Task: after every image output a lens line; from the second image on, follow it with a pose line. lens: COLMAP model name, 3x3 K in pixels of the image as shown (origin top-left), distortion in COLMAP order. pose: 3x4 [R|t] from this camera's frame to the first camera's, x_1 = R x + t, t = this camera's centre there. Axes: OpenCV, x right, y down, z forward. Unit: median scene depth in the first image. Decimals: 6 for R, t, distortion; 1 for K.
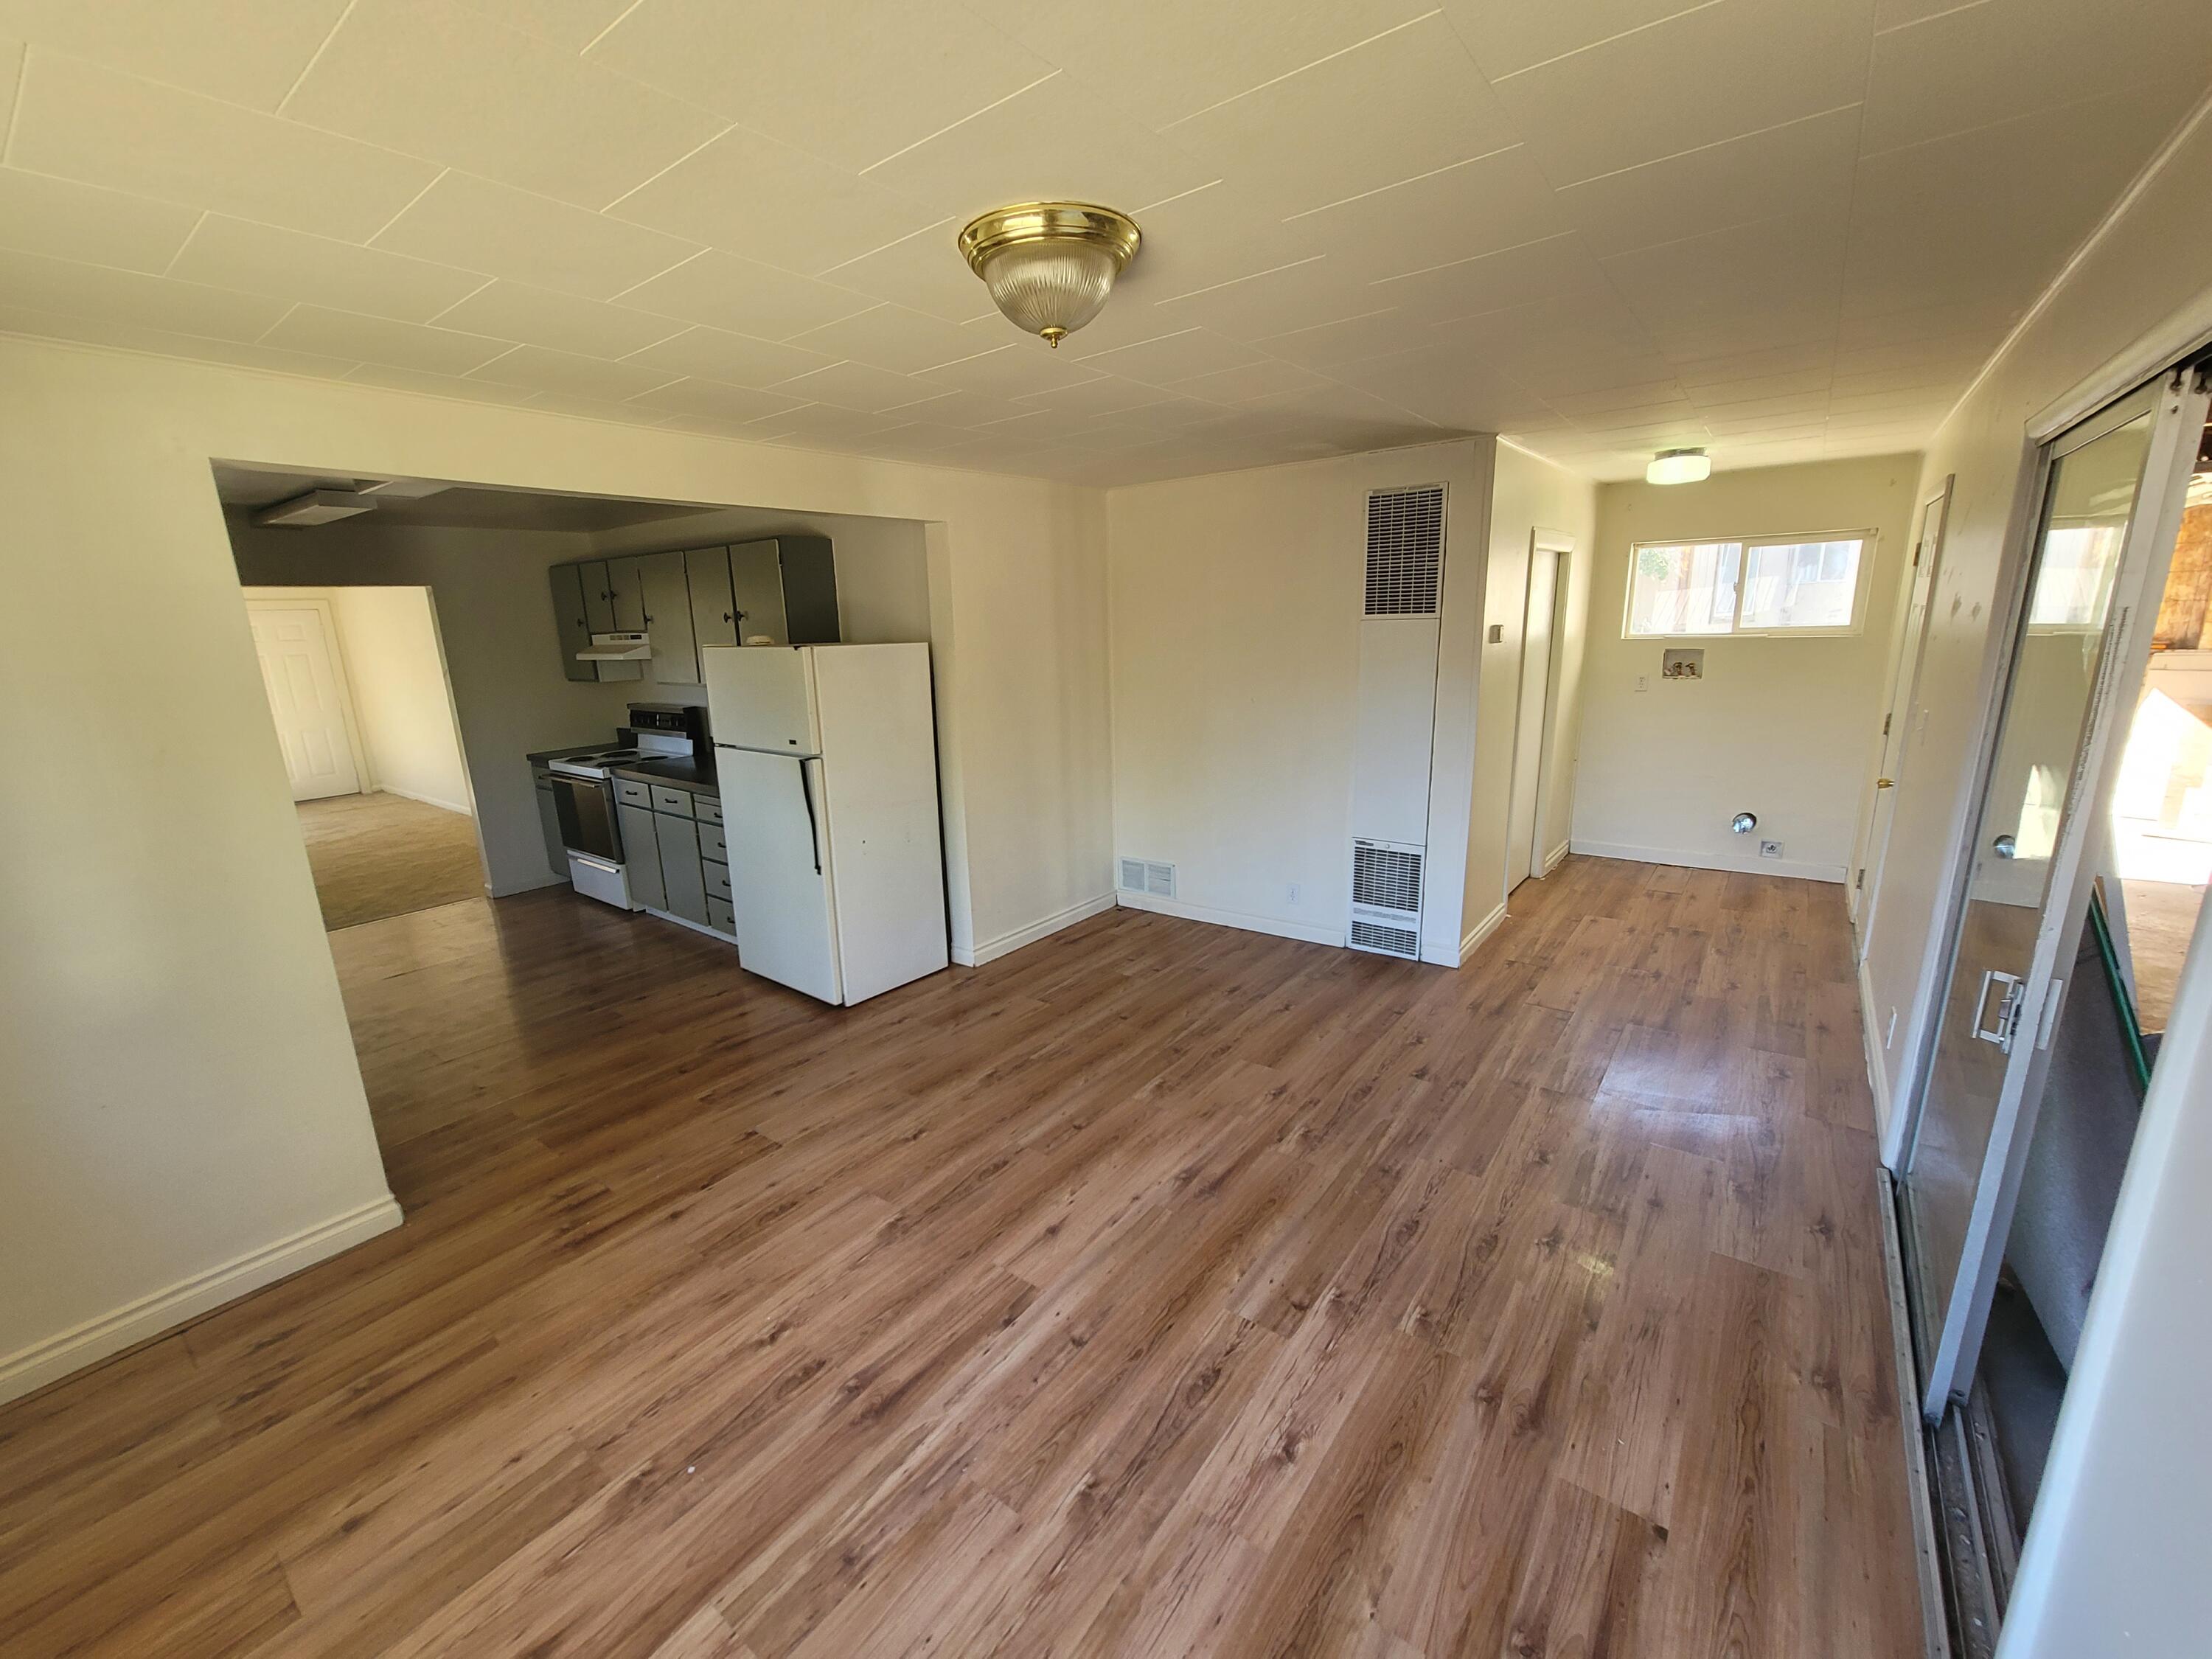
lens RADIAL K [[898.8, 0, 1113.0], [0, 898.8, 824.3], [0, 0, 1]] dist [-0.003786, 0.000789]
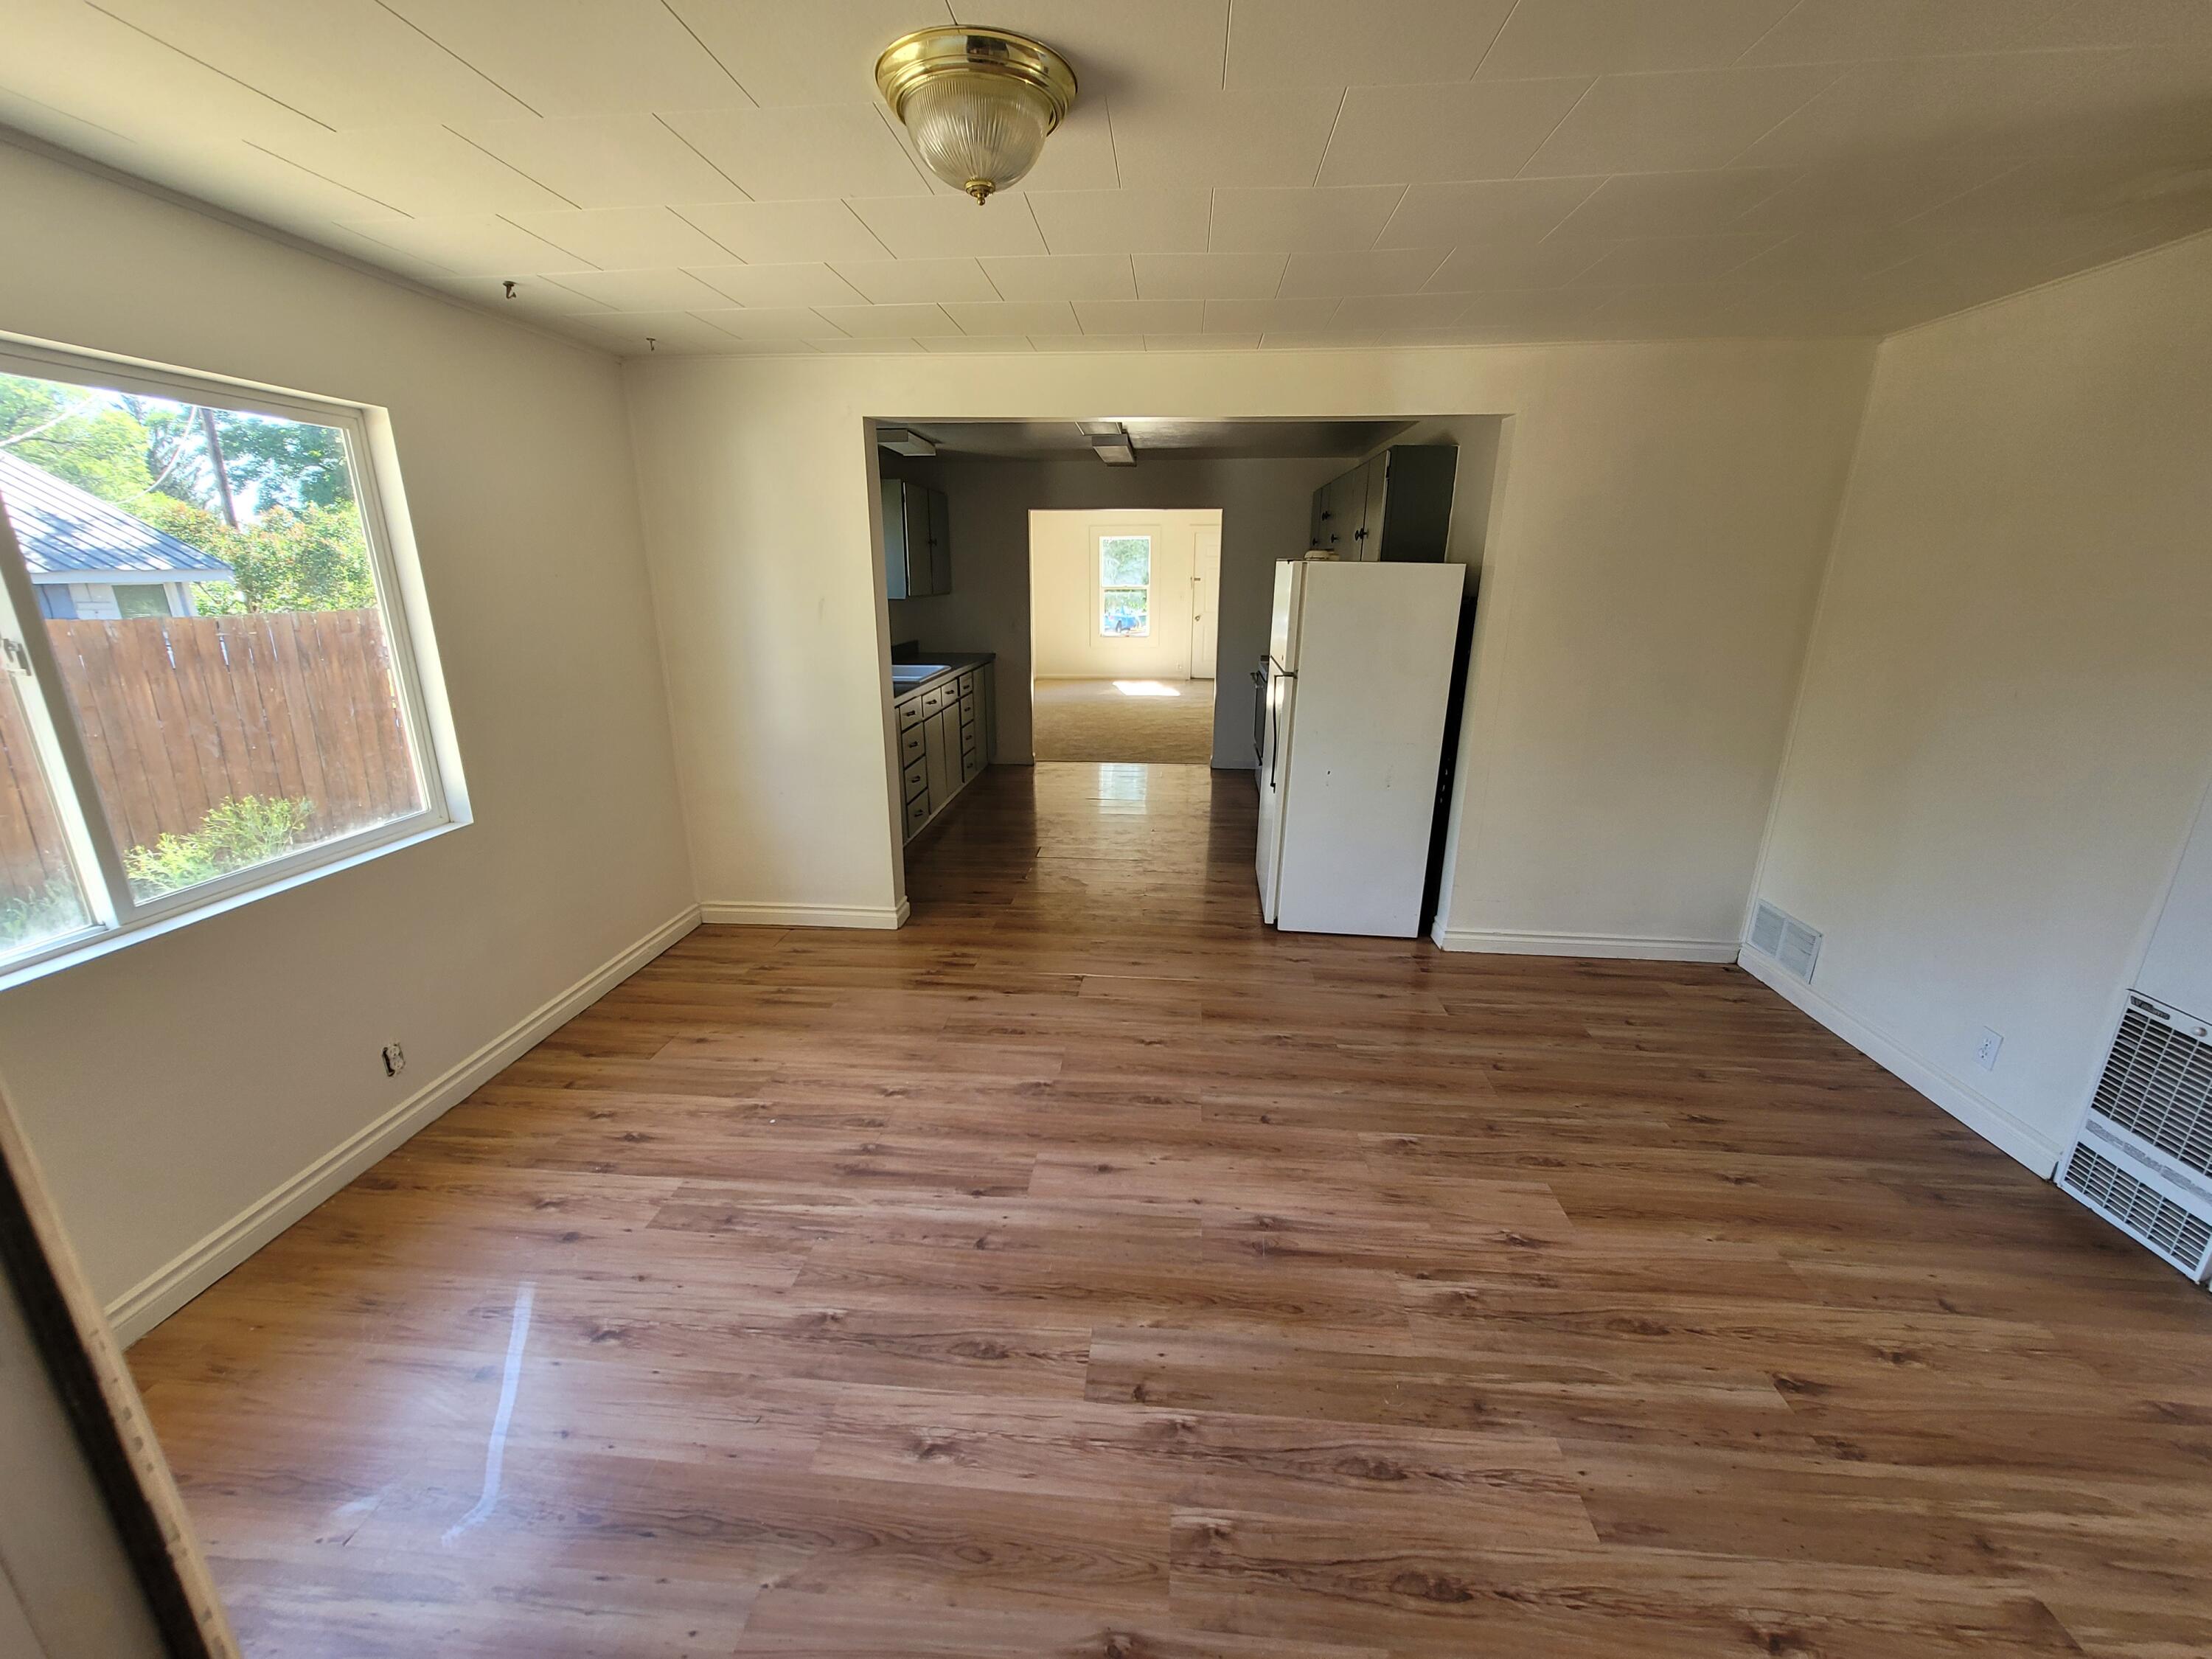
lens RADIAL K [[898.8, 0, 1103.2], [0, 898.8, 841.2], [0, 0, 1]] dist [-0.003786, 0.000789]
pose [[0.532382, 0.279988, -0.798859, 0.563338], [-0.210208, 0.957883, 0.195635, -0.071054], [0.819989, 0.063774, 0.568815, 0.392277]]
